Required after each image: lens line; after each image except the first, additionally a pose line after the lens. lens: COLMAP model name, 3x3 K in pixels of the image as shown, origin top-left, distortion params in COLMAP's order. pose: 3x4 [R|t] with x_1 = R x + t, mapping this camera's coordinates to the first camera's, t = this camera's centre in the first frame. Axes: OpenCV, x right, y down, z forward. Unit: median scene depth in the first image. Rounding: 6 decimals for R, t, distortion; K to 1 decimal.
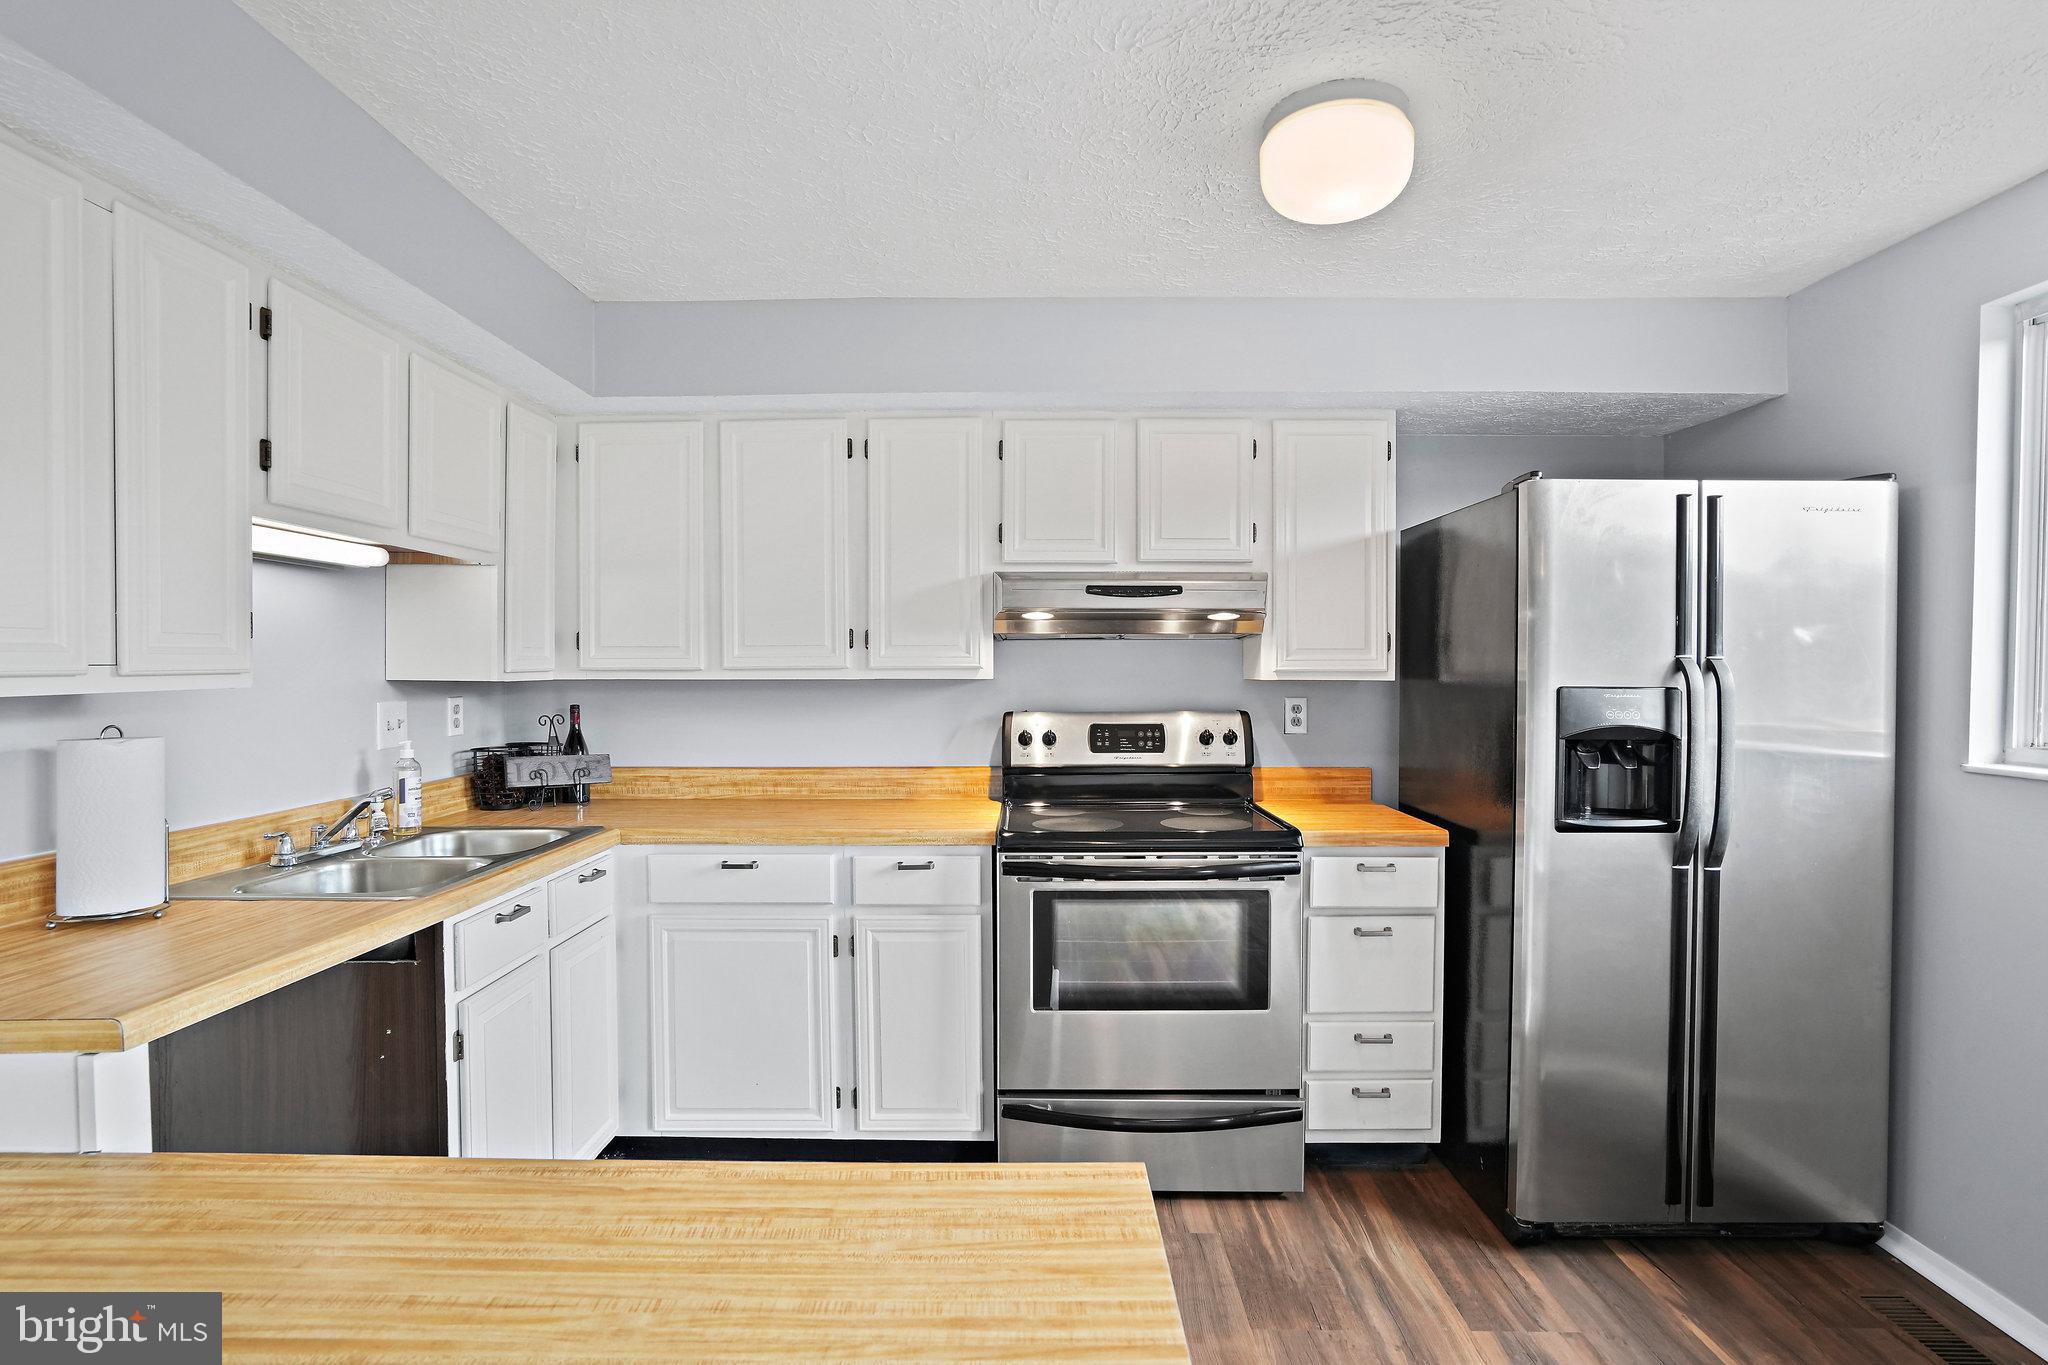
lens RADIAL K [[1023.1, 0, 1029.9], [0, 1023.1, 678.5], [0, 0, 1]] dist [-0.050848, 0.023130]
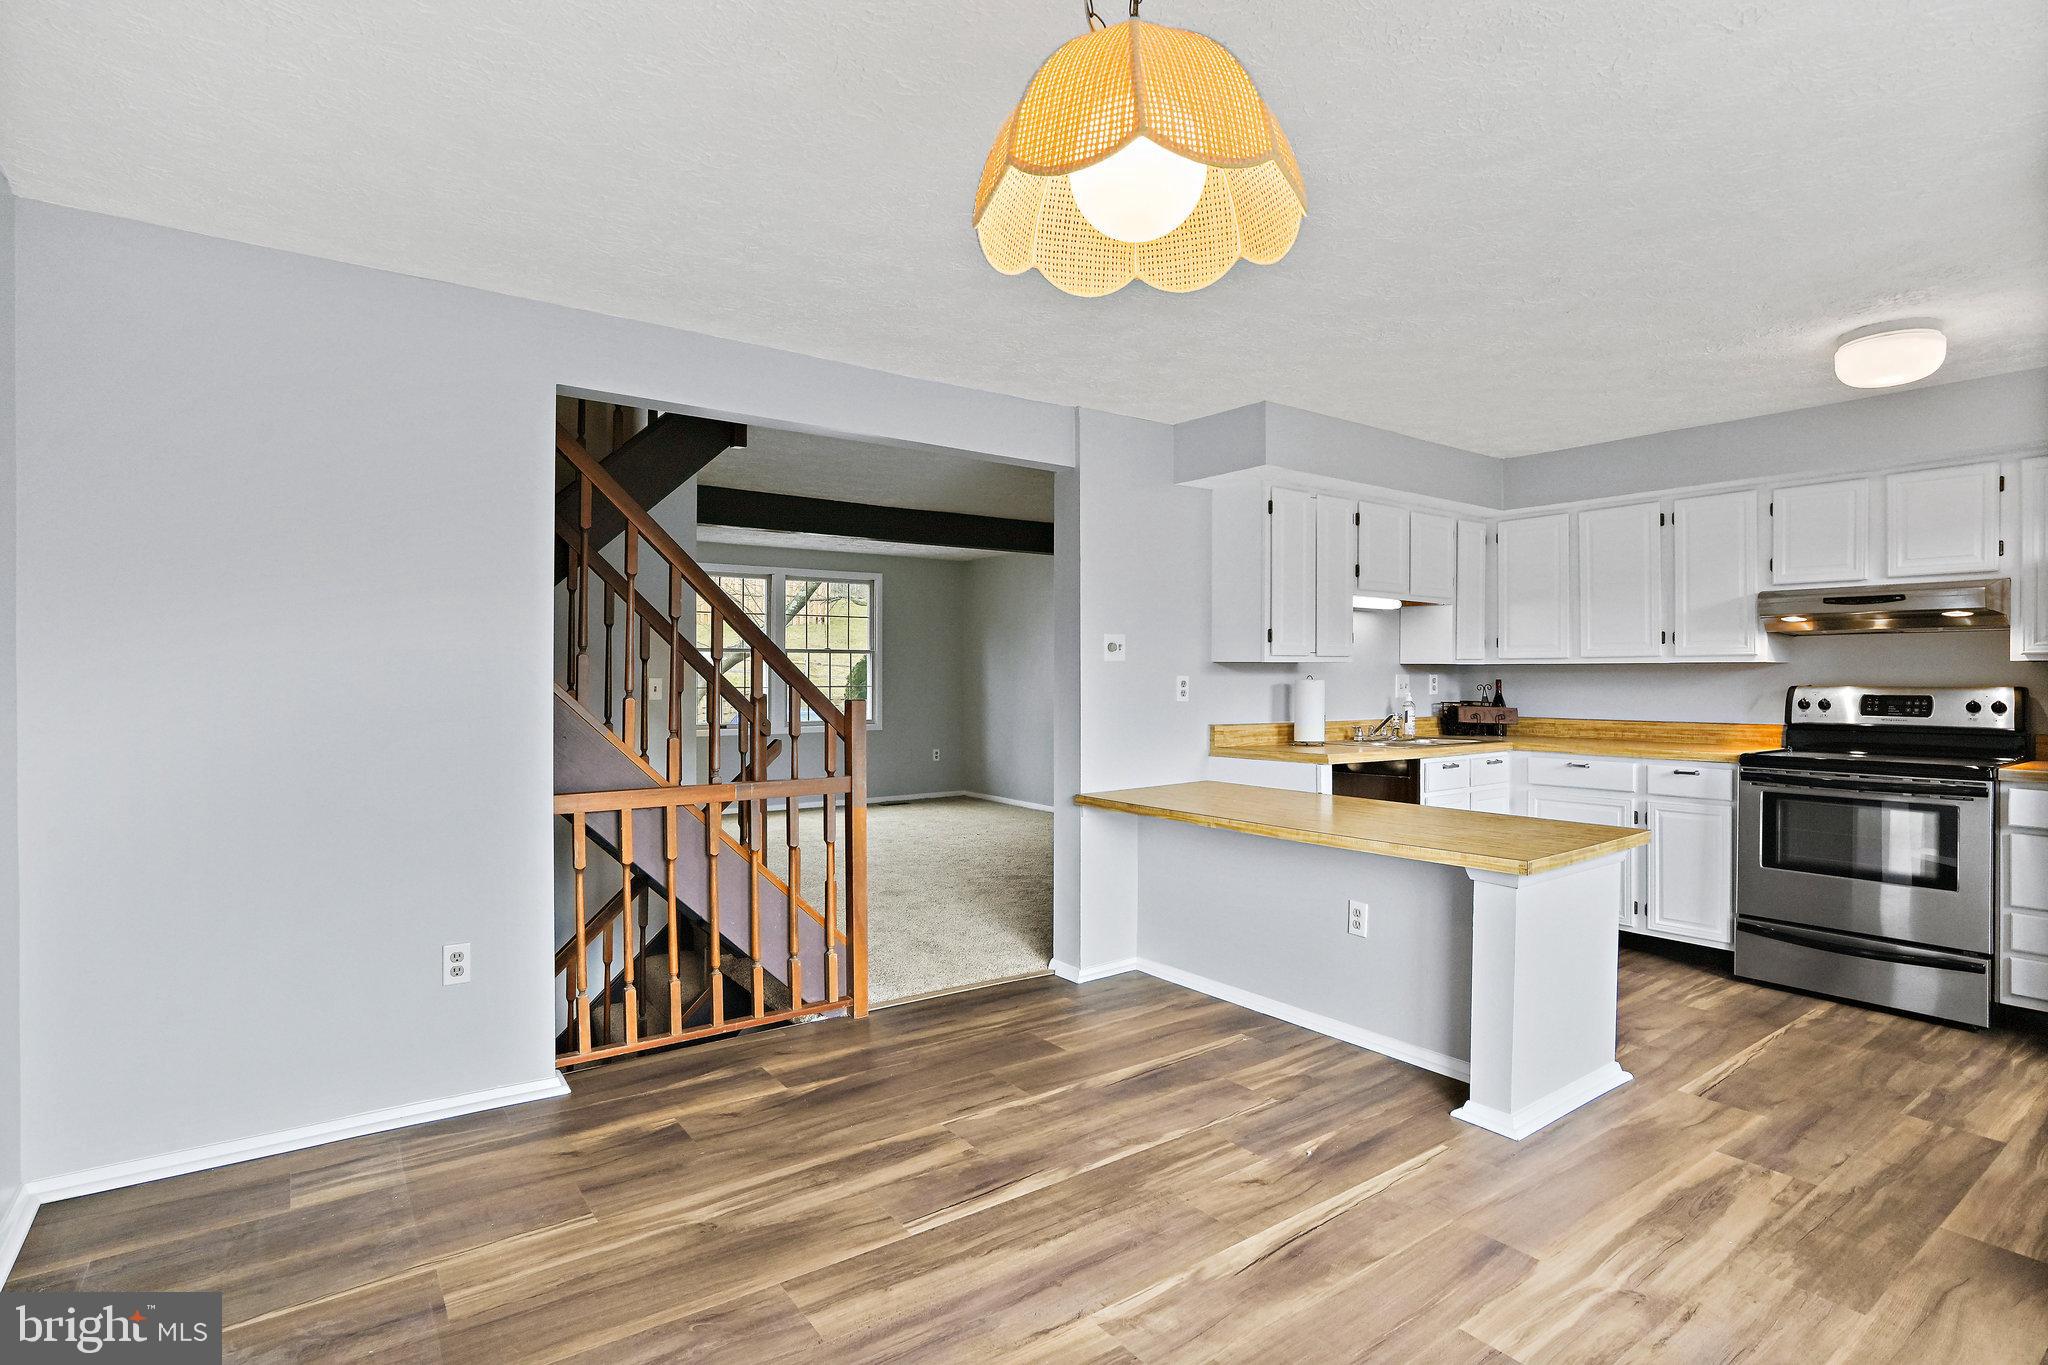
lens RADIAL K [[1023.1, 0, 1009.9], [0, 1023.1, 676.5], [0, 0, 1]] dist [-0.050848, 0.023130]
pose [[0.593761, 0.002010, -0.804639, 0.545924], [-0.011668, 0.999913, -0.006112, 0.048931], [0.804557, 0.013018, 0.593733, -0.856638]]
